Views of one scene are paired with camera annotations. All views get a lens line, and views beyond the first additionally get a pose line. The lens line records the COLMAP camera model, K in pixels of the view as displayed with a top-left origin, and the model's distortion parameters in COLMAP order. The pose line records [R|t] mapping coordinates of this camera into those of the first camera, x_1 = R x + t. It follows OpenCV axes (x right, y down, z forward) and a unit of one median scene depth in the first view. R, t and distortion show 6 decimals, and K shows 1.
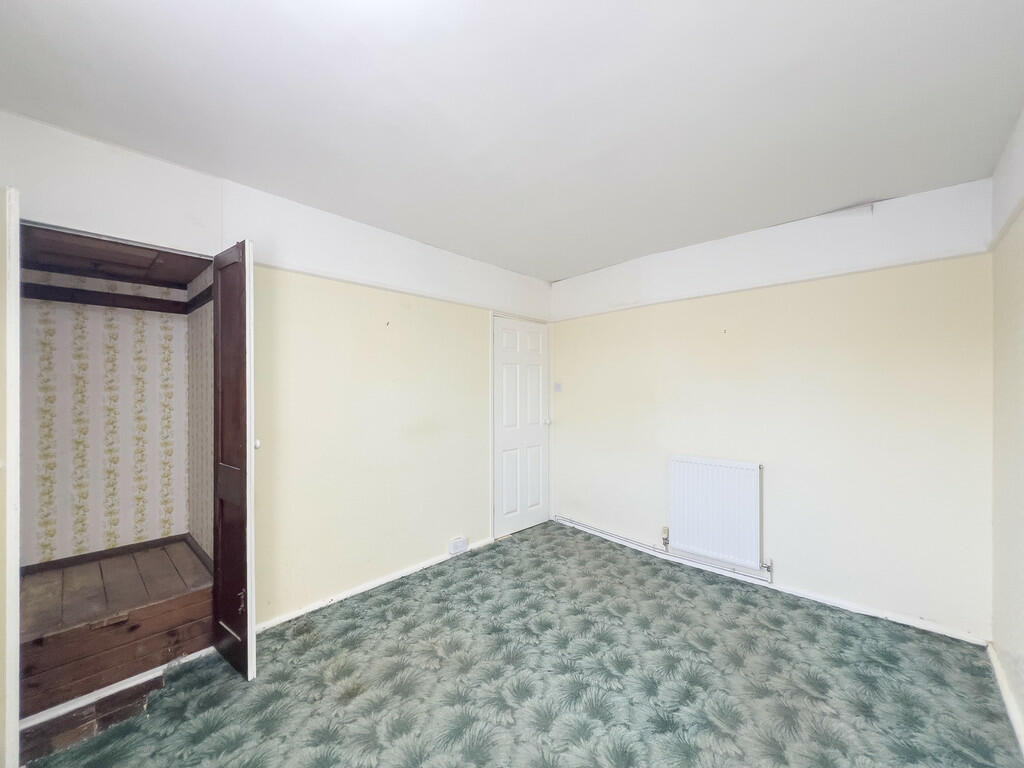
lens RADIAL K [[407.8, 0, 513.0], [0, 407.8, 387.0], [0, 0, 1]] dist [-0.002292, -0.000561]
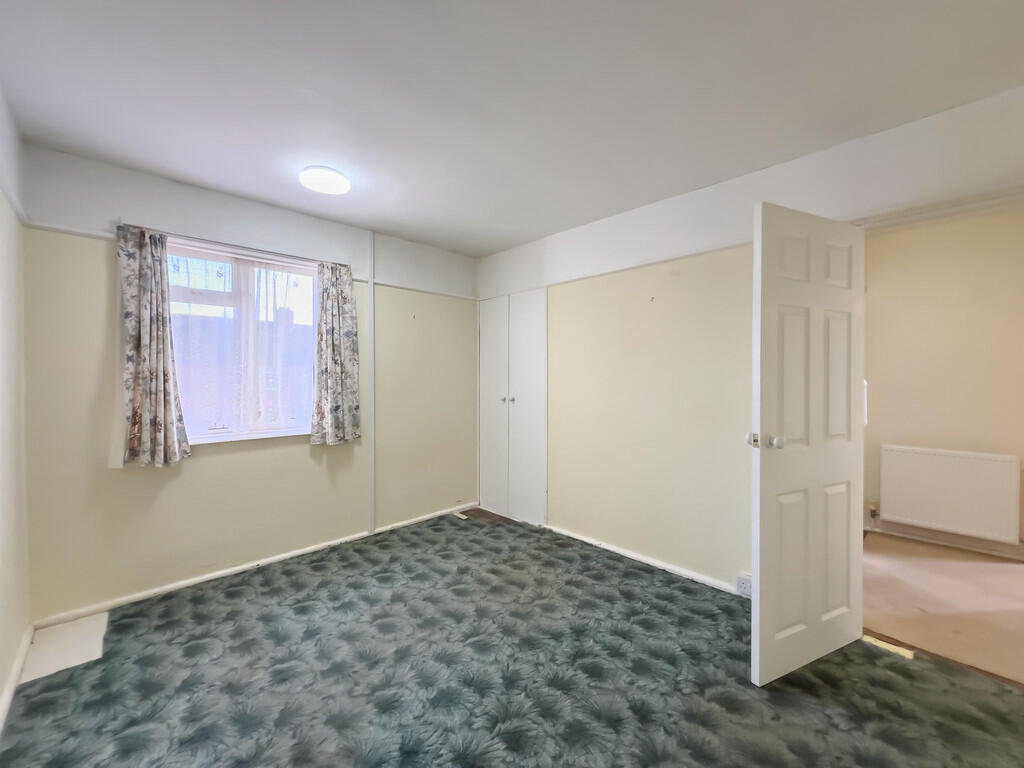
lens RADIAL K [[407.8, 0, 512.7], [0, 407.8, 381.3], [0, 0, 1]] dist [-0.002292, -0.000561]
pose [[-0.050075, 0.008841, -0.998706, 0.891912], [0.004023, 0.999954, 0.008651, 0.035305], [0.998737, -0.003585, -0.050109, 0.937372]]
